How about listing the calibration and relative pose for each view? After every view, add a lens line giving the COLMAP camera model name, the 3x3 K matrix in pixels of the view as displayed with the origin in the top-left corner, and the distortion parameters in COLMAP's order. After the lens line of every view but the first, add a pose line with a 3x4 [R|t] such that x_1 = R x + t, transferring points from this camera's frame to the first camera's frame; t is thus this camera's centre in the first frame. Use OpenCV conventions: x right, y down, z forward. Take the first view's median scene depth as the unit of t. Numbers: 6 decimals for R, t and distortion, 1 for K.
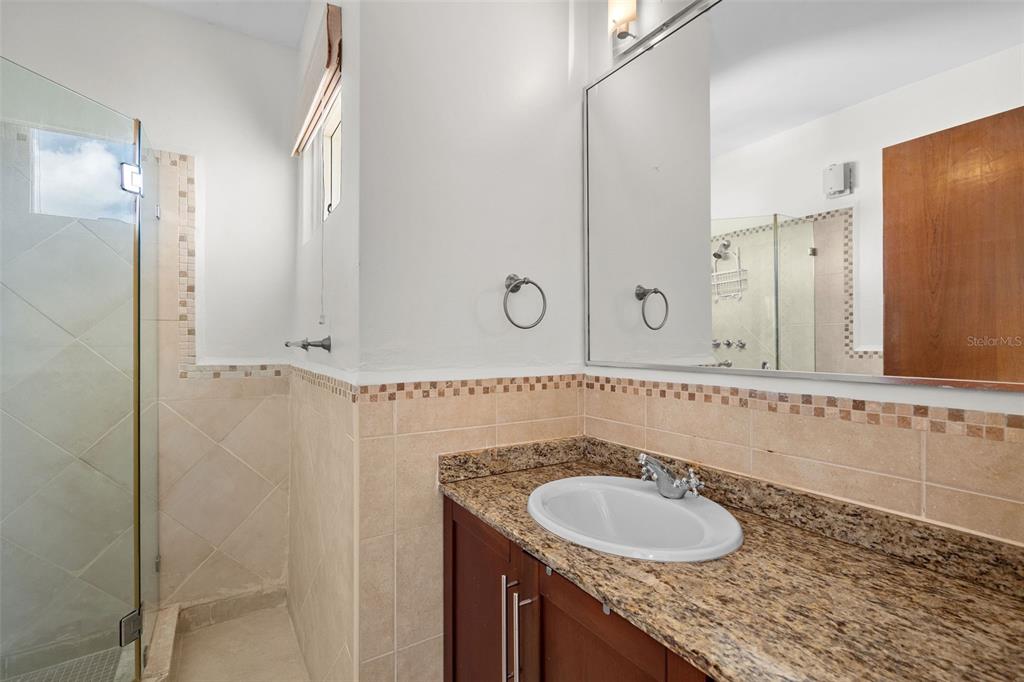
lens RADIAL K [[464.1, 0, 512.0], [0, 464.1, 341.0], [0, 0, 1]] dist [0.000033, 0.000653]
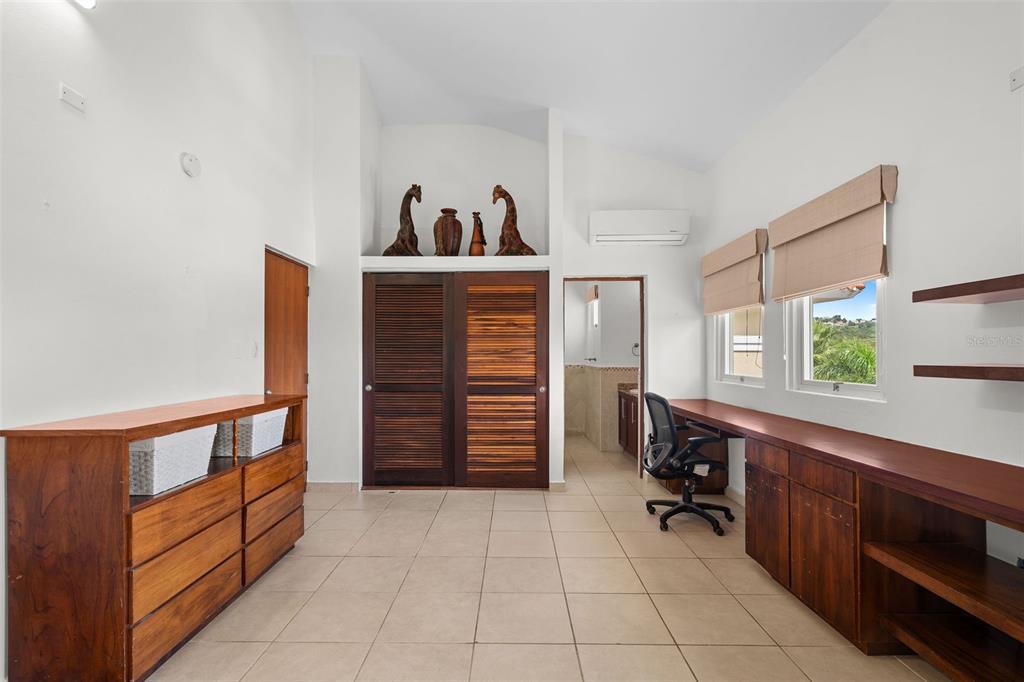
lens RADIAL K [[464.1, 0, 512.0], [0, 464.1, 341.0], [0, 0, 1]] dist [0.000033, 0.000653]
pose [[0.844995, -0.016619, -0.534515, 1.058646], [0.000254, 0.999529, -0.030675, -0.026483], [0.534774, 0.025785, 0.844602, -2.575805]]
